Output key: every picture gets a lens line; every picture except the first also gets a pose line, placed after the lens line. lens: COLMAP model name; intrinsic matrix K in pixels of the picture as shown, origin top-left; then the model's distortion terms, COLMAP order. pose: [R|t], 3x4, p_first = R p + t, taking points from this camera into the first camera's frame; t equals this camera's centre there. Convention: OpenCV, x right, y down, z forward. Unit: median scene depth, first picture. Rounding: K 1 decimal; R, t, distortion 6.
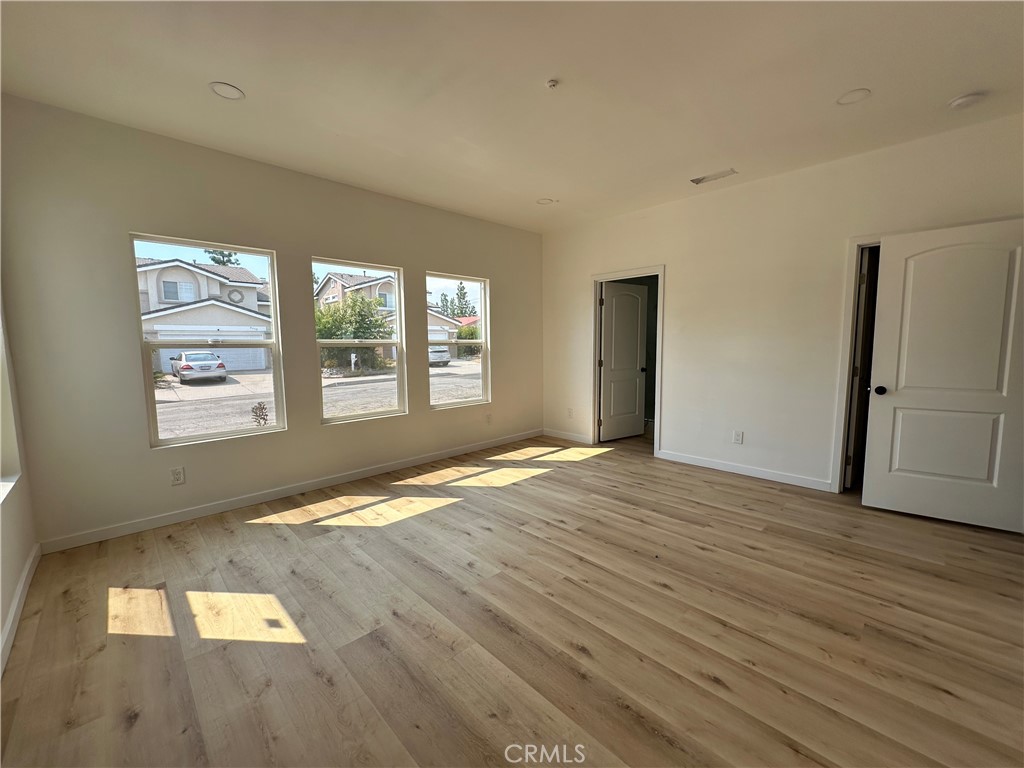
lens RADIAL K [[413.7, 0, 509.2], [0, 413.7, 384.5], [0, 0, 1]] dist [-0.003964, 0.001609]
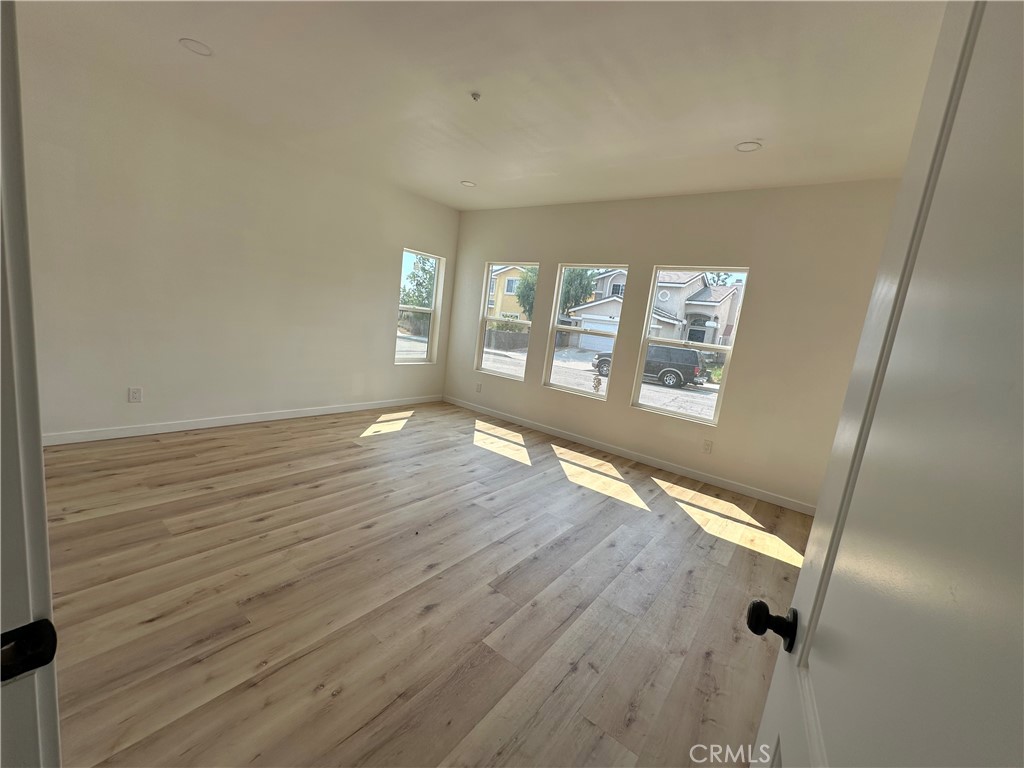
lens RADIAL K [[413.7, 0, 511.7], [0, 413.7, 384.0], [0, 0, 1]] dist [-0.003964, 0.001609]
pose [[0.143007, 0.182716, -0.972710, 0.972748], [-0.220394, 0.964013, 0.148681, -0.098567], [0.964871, 0.193117, 0.178130, 0.728608]]
